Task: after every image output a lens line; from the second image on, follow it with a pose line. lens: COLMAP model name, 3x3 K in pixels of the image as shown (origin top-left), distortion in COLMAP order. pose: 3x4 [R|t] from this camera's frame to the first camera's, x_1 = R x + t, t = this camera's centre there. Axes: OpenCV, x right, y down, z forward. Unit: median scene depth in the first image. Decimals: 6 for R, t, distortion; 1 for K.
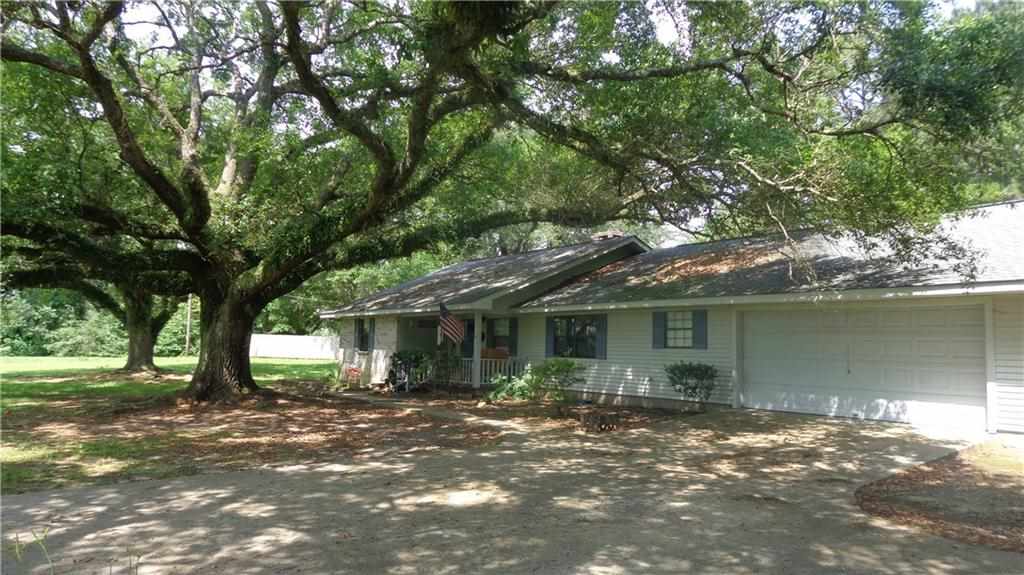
lens RADIAL K [[741.5, 0, 513.8], [0, 741.5, 285.0], [0, 0, 1]] dist [0.011571, 0.002262]
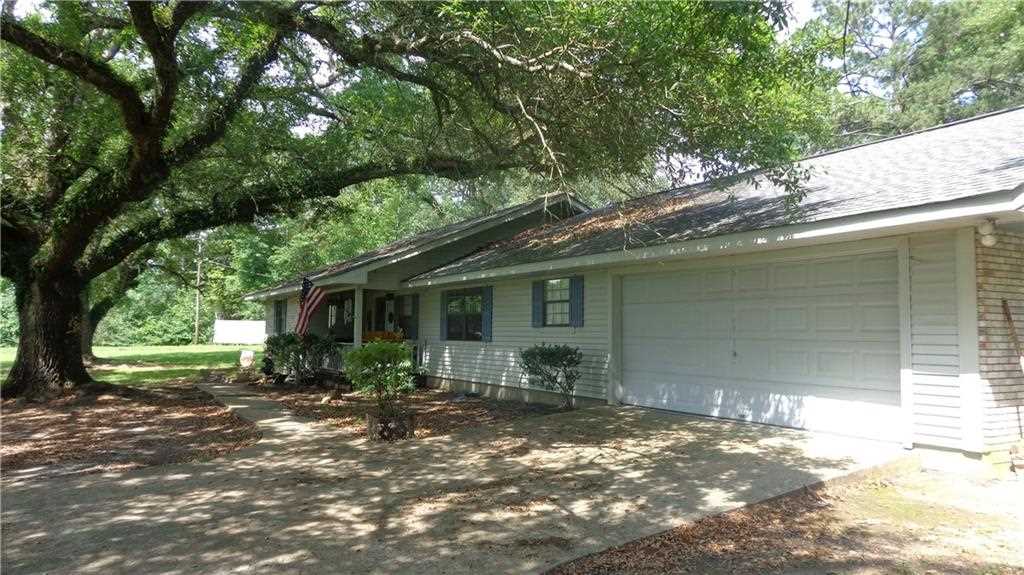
lens RADIAL K [[741.5, 0, 510.0], [0, 741.5, 289.3], [0, 0, 1]] dist [0.011571, 0.002262]
pose [[0.995413, -0.020676, -0.093414, 0.254637], [0.023187, 0.999396, 0.025870, 0.026139], [0.092822, -0.027918, 0.995291, 0.232241]]
